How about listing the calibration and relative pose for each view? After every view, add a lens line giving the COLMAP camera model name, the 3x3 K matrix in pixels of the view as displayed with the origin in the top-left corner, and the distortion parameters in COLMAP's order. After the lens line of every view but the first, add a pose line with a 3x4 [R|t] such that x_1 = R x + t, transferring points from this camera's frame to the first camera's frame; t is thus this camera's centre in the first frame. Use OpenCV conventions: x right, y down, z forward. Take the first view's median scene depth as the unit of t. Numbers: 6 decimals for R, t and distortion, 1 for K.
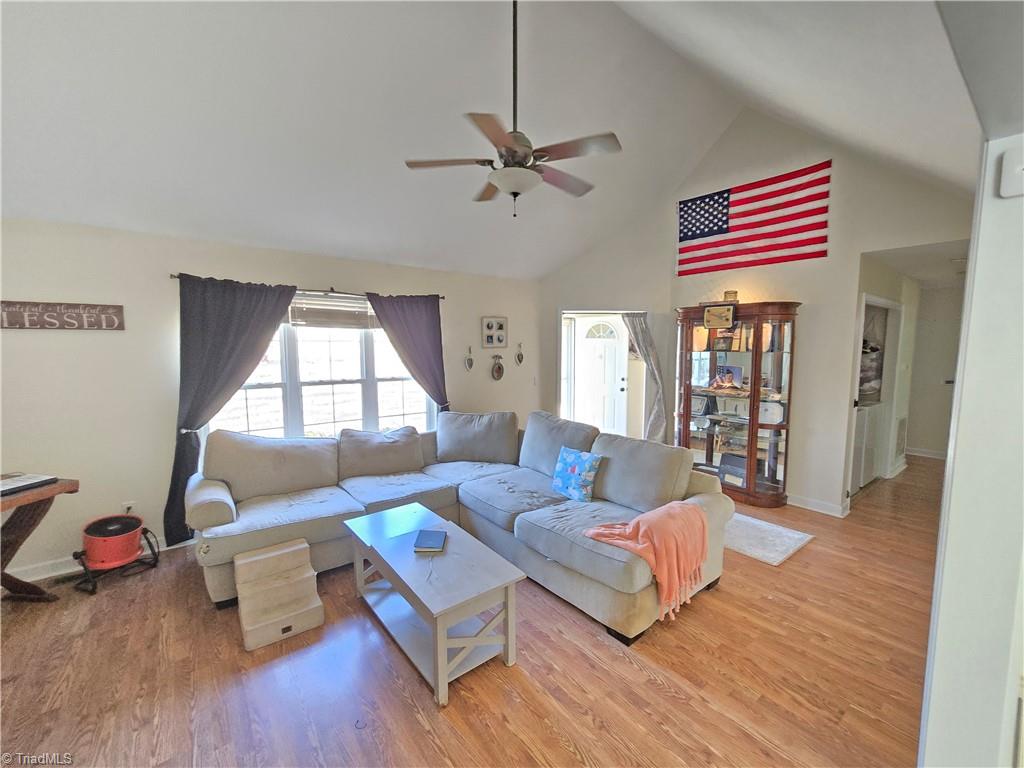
lens RADIAL K [[425.9, 0, 520.0], [0, 425.9, 383.4], [0, 0, 1]] dist [-0.000301, -0.000199]
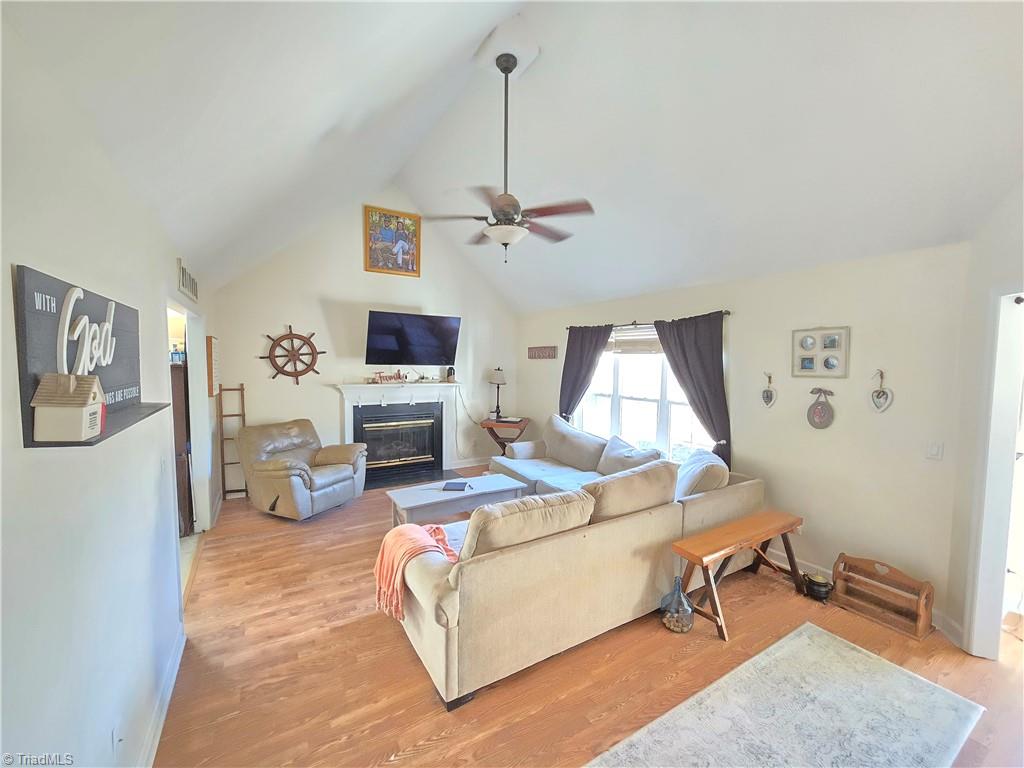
lens RADIAL K [[421.7, 0, 514.4], [0, 421.7, 384.7], [0, 0, 1]] dist [0.000431, 0.000690]
pose [[-0.127509, 0.055390, -0.990289, 0.865056], [-0.097967, 0.992854, 0.068148, -0.098698], [0.986987, 0.105705, -0.121172, 0.883116]]
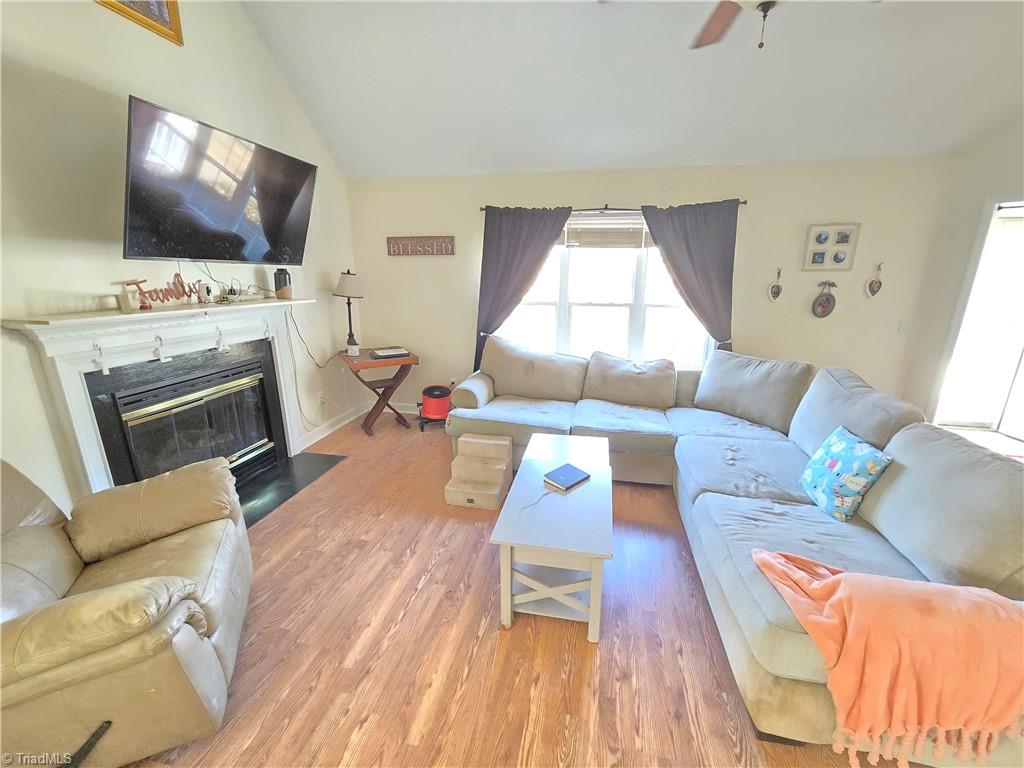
lens RADIAL K [[421.7, 0, 514.4], [0, 421.7, 384.7], [0, 0, 1]] dist [0.000431, 0.000690]
pose [[0.638070, 0.203717, -0.742540, 0.233933], [-0.072292, 0.975955, 0.205634, -0.008390], [0.766577, -0.077529, 0.637455, 0.211495]]
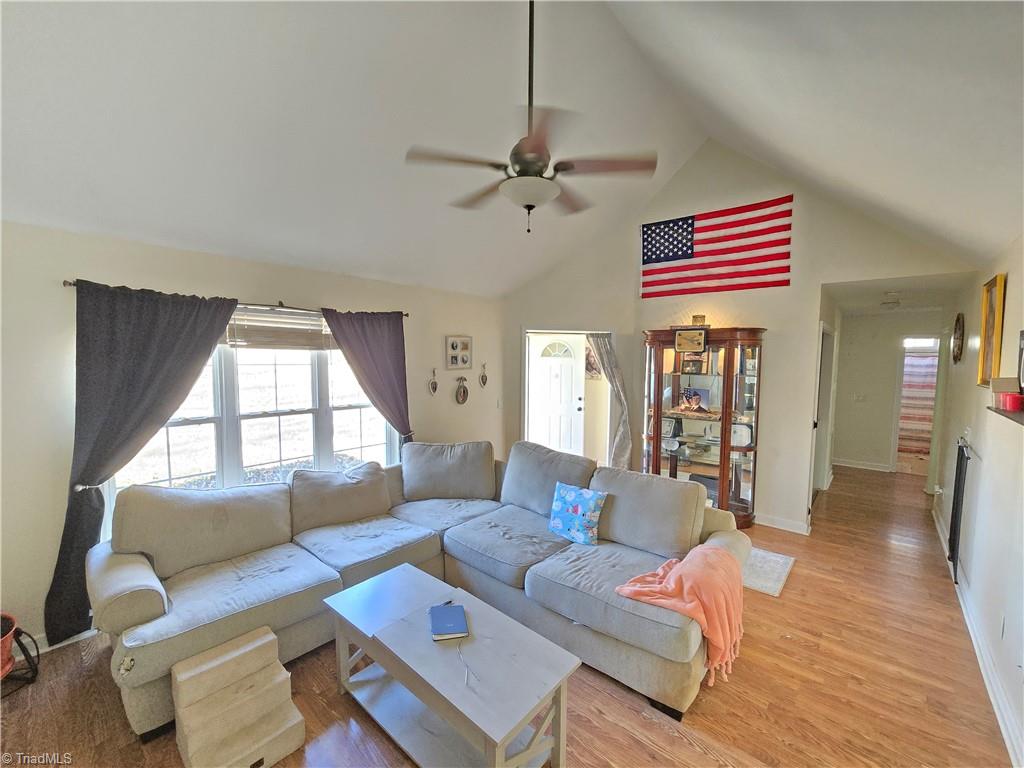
lens RADIAL K [[421.7, 0, 514.4], [0, 421.7, 384.7], [0, 0, 1]] dist [0.000431, 0.000690]
pose [[0.984274, -0.005598, 0.176558, -0.143664], [0.009393, 0.999742, -0.020666, -0.041881], [-0.176397, 0.021999, 0.984073, 0.109910]]
